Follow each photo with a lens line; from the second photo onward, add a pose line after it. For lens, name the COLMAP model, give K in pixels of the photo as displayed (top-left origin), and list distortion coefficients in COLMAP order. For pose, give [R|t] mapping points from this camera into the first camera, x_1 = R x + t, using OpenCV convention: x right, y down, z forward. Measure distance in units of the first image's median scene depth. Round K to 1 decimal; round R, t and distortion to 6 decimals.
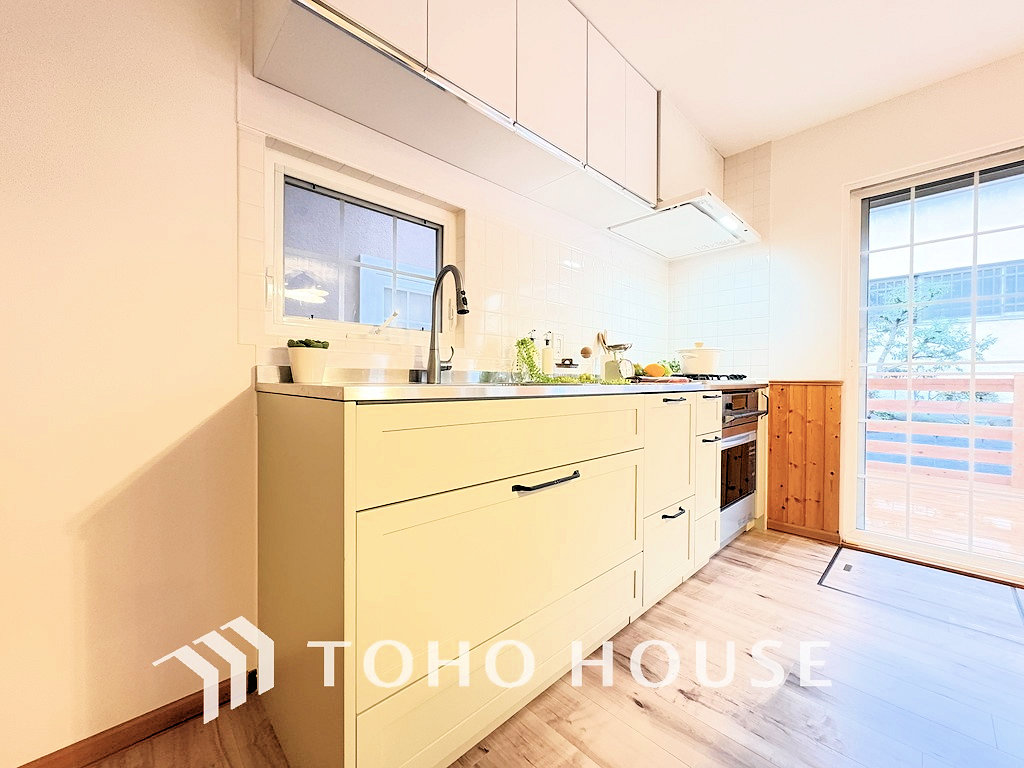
lens RADIAL K [[404.5, 0, 508.2], [0, 404.5, 383.7], [0, 0, 1]] dist [-0.000905, 0.000277]
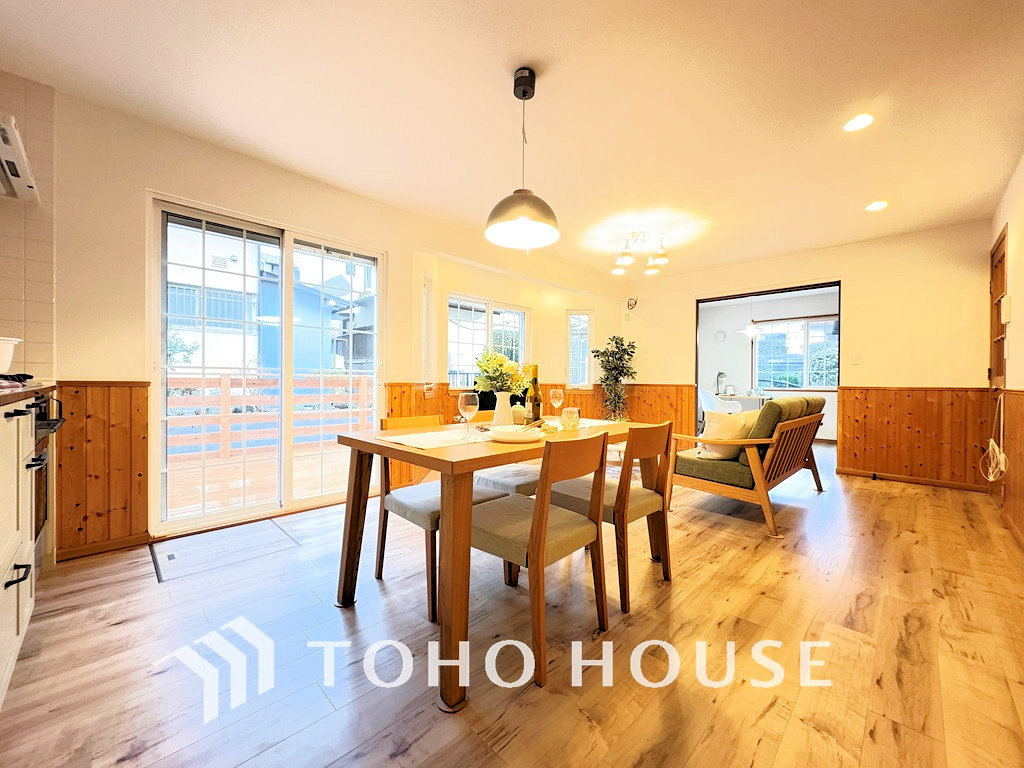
lens RADIAL K [[404.5, 0, 511.7], [0, 404.5, 385.0], [0, 0, 1]] dist [-0.000905, 0.000277]
pose [[-0.024304, -0.014409, 0.999601, -0.211559], [0.001478, 0.999895, 0.014449, -0.012219], [-0.999704, 0.001829, -0.024281, 0.109248]]
